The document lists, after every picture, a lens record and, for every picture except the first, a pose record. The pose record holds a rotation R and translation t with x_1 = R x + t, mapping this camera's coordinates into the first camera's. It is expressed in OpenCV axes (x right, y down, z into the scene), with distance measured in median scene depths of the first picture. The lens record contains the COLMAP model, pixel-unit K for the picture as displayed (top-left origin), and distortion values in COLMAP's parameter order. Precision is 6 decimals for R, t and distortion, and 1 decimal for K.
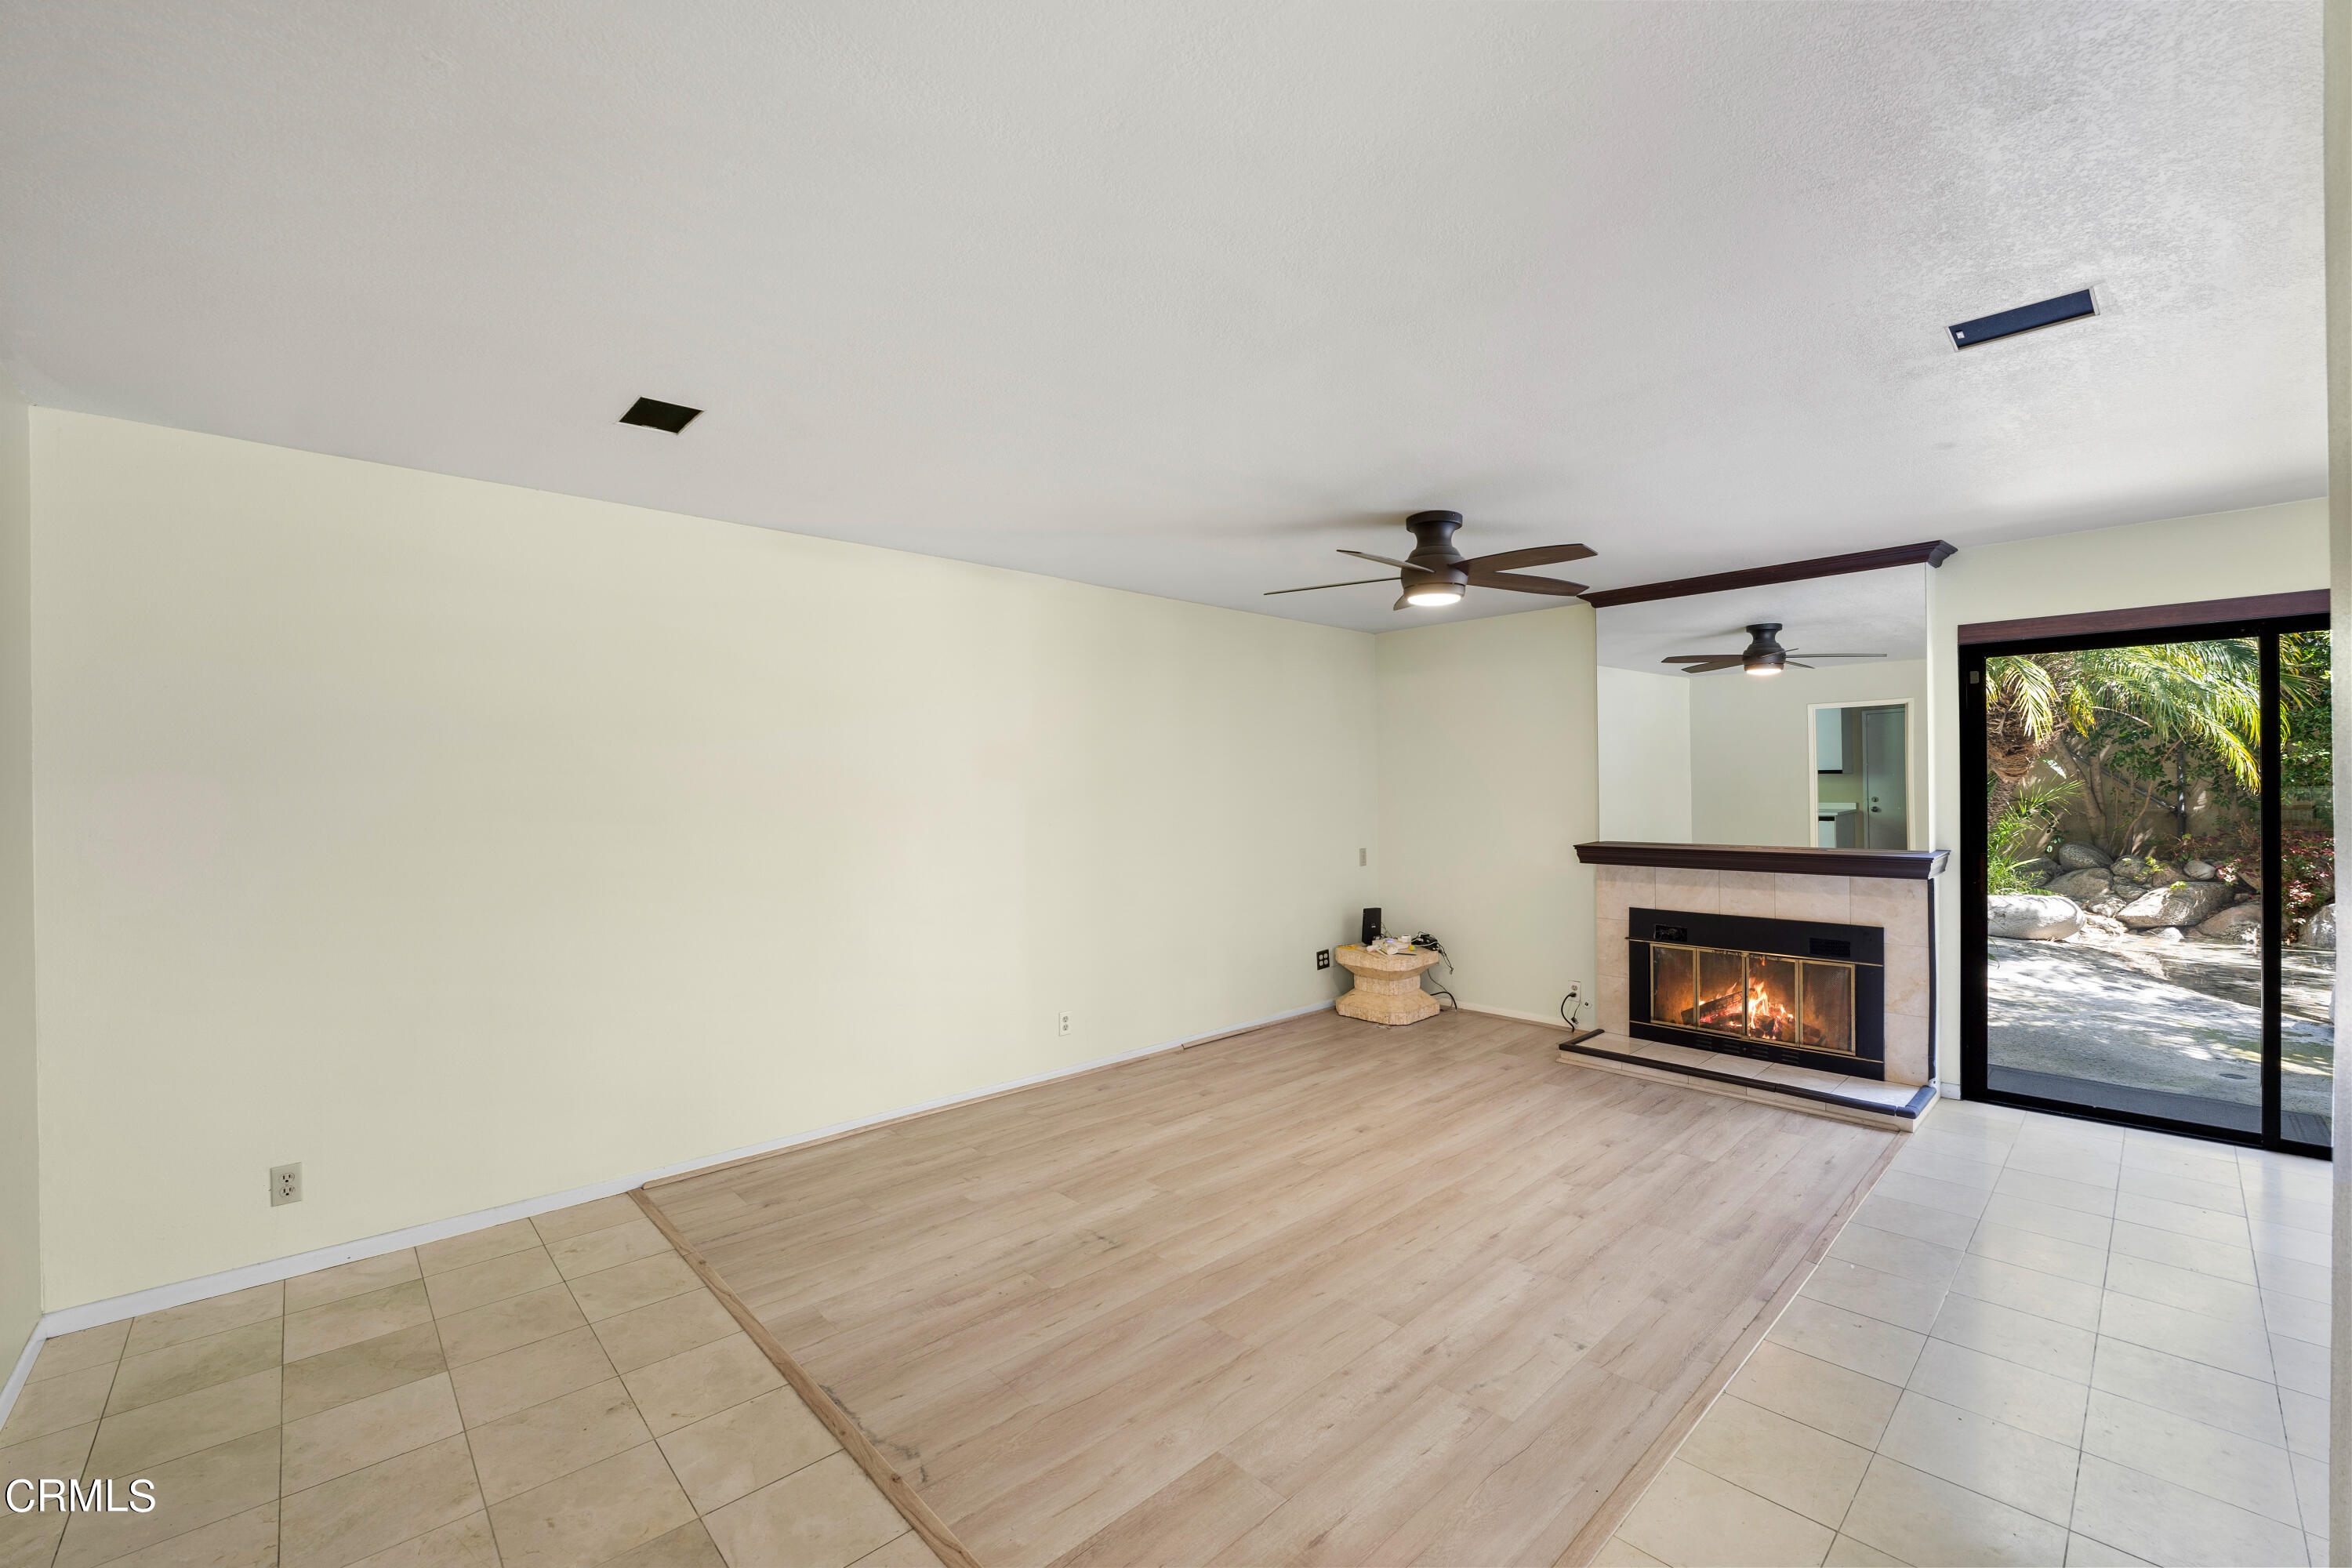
lens RADIAL K [[962.4, 0, 1177.3], [0, 962.4, 797.2], [0, 0, 1]] dist [-0.029953, 0.004439]
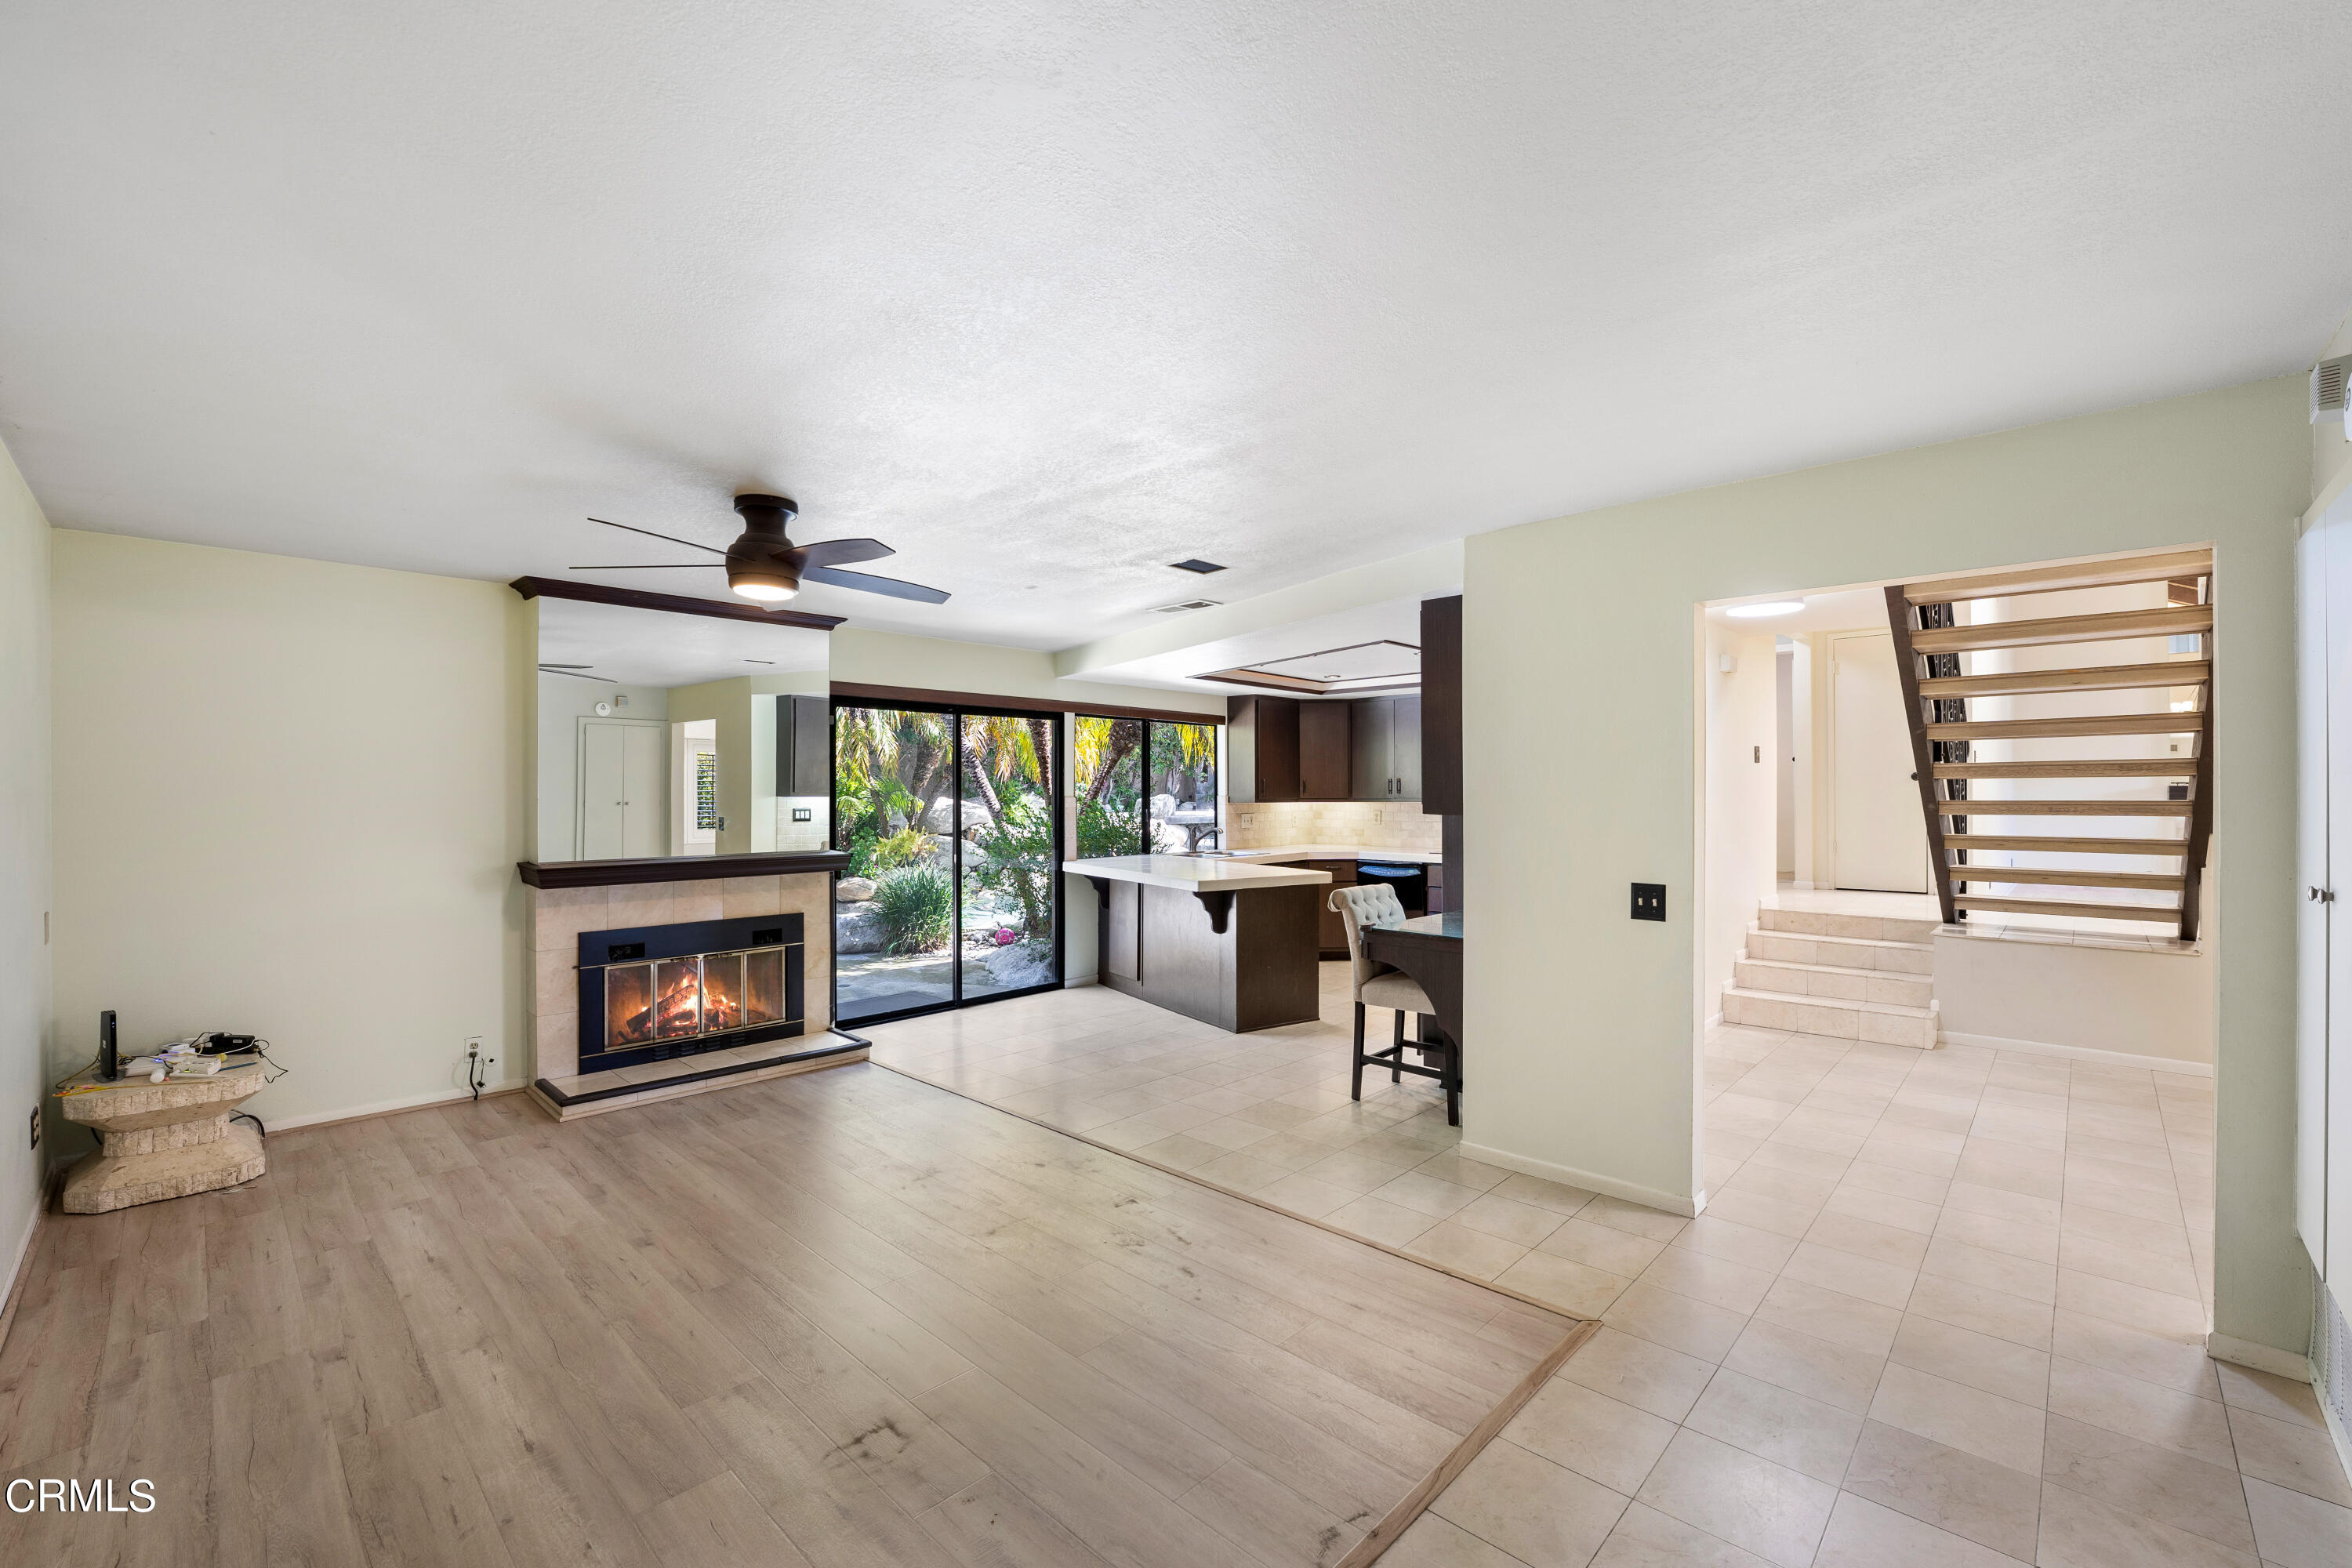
lens RADIAL K [[962.4, 0, 1190.7], [0, 962.4, 782.8], [0, 0, 1]] dist [-0.029953, 0.004439]
pose [[-0.055252, 0.019461, 0.998283, -0.548472], [0.009965, 0.999771, -0.018939, -0.006161], [-0.998423, 0.008901, -0.055433, 0.541414]]
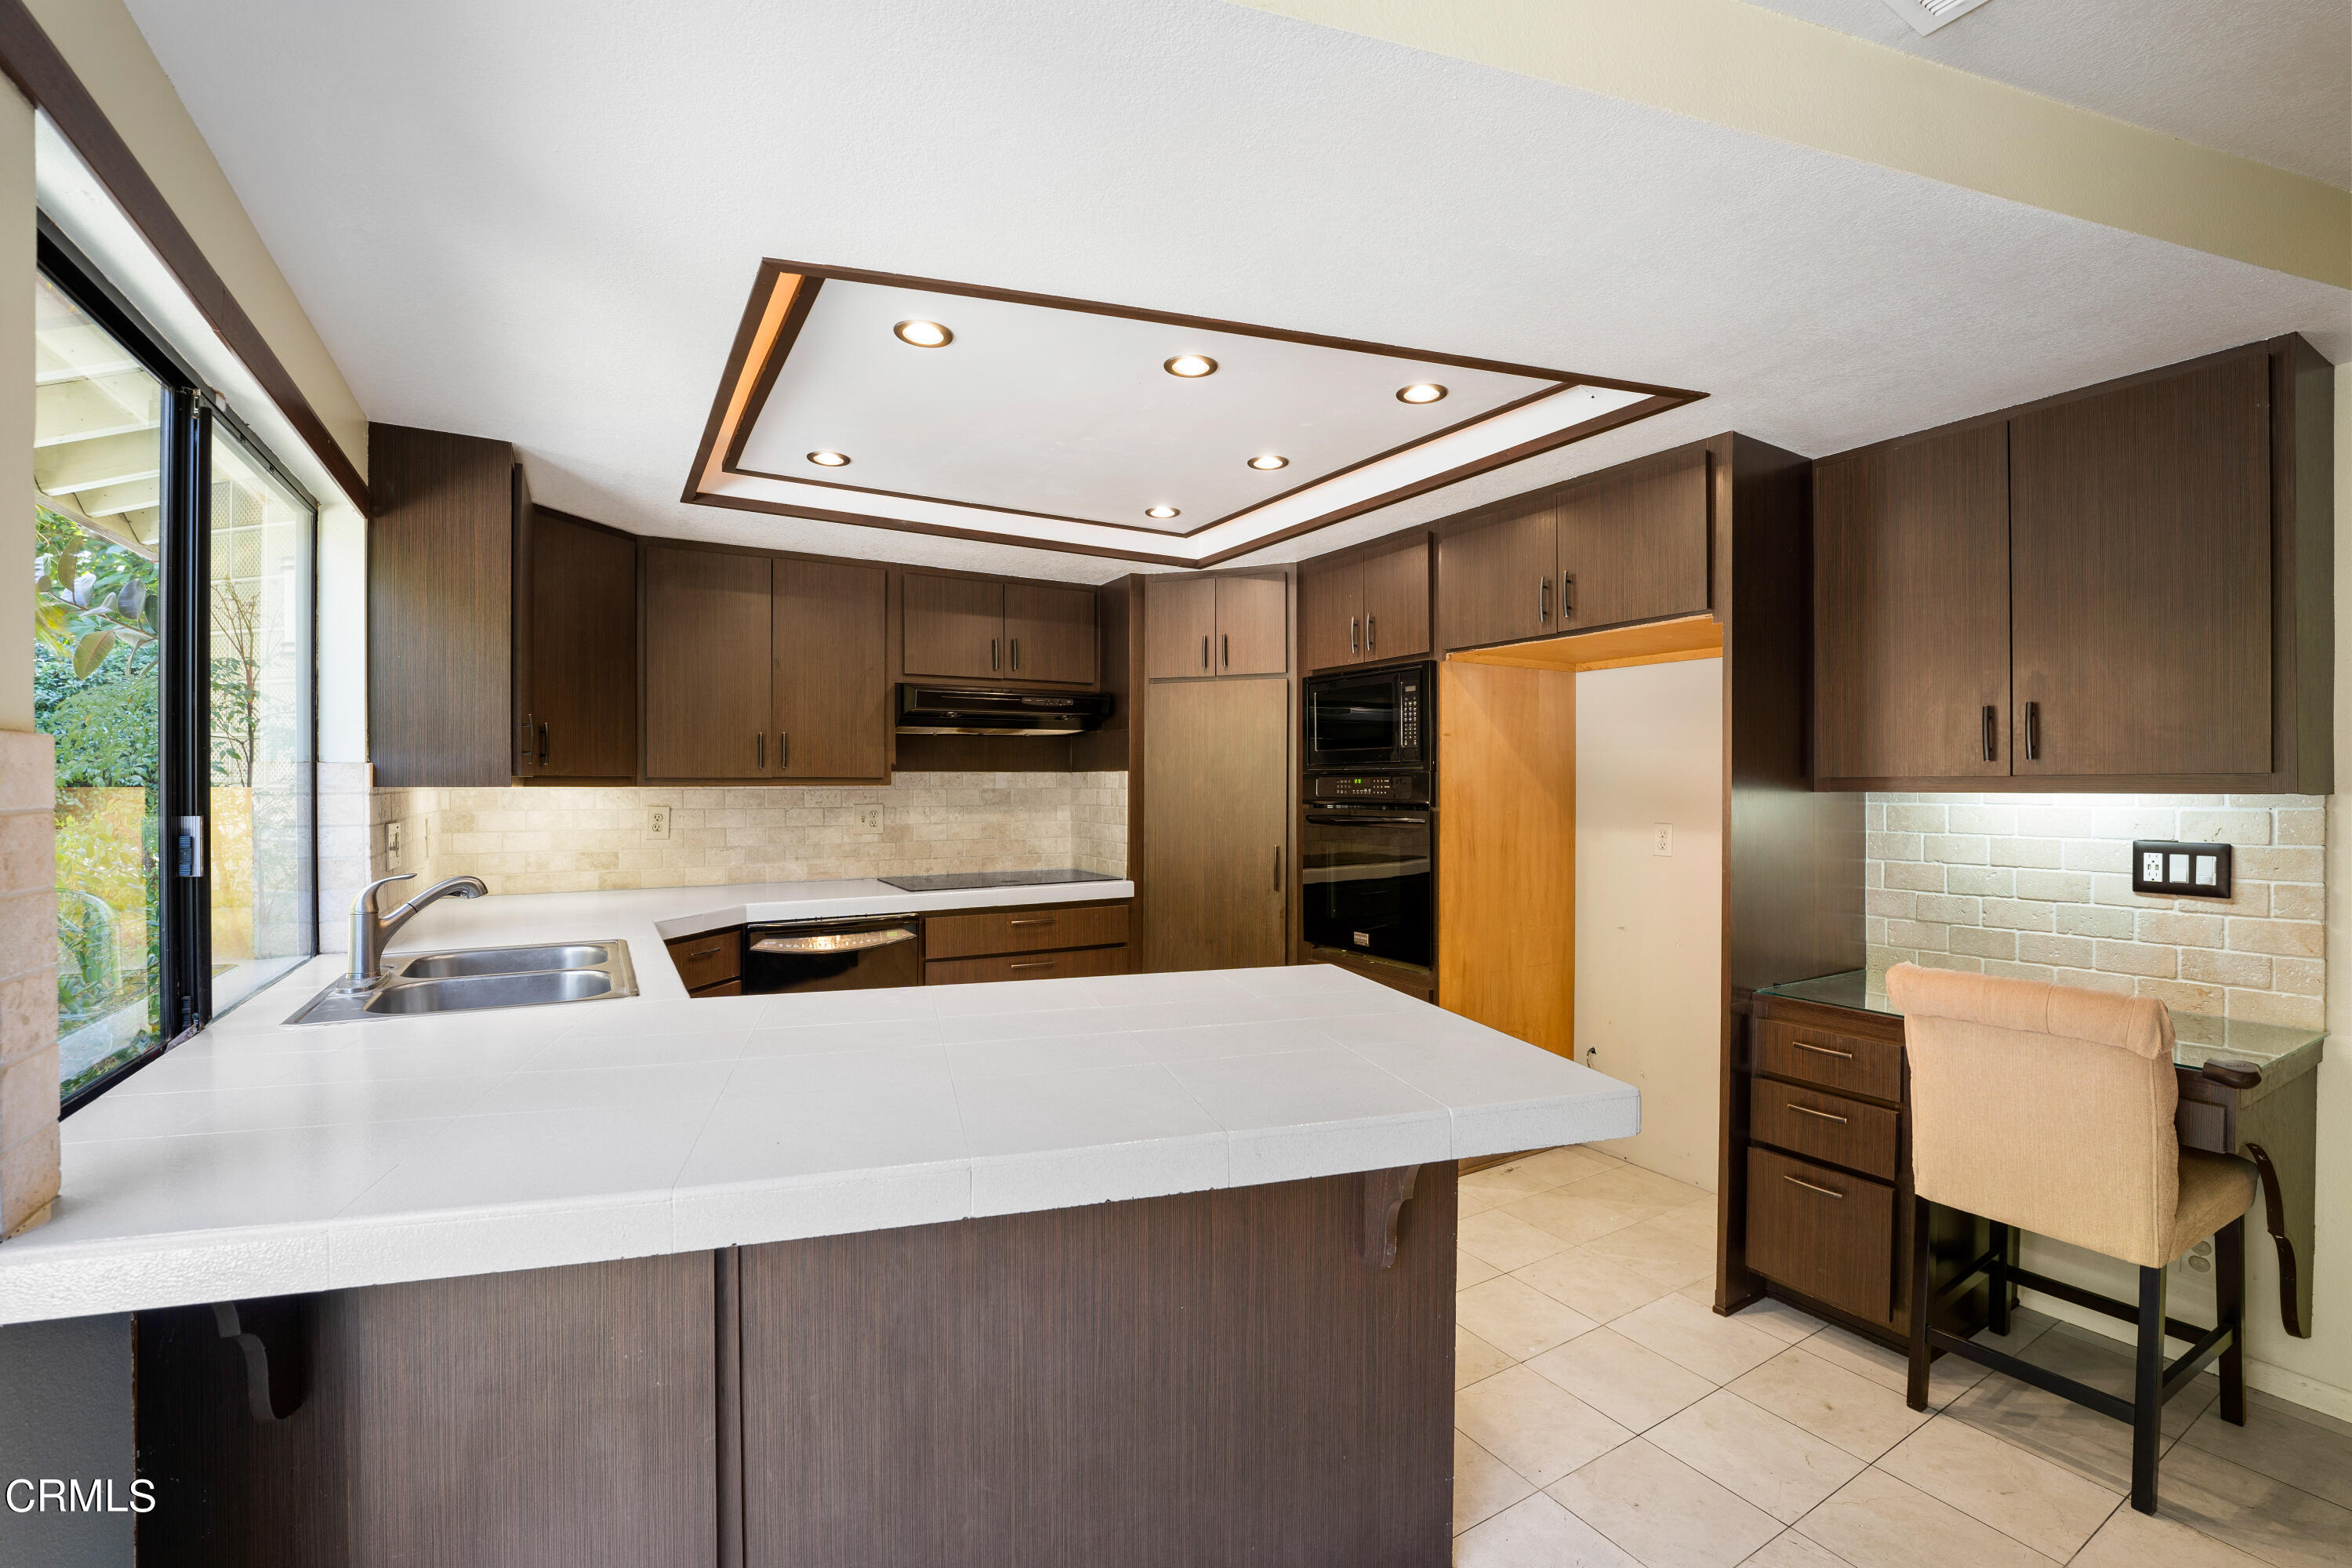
lens RADIAL K [[974.5, 0, 1160.8], [0, 974.5, 792.6], [0, 0, 1]] dist [-0.022367, -0.000002]
pose [[-0.973439, 0.006071, 0.228864, 0.811839], [0.009223, 0.999877, 0.012705, -0.002014], [-0.228759, 0.014478, -0.973375, 0.802063]]
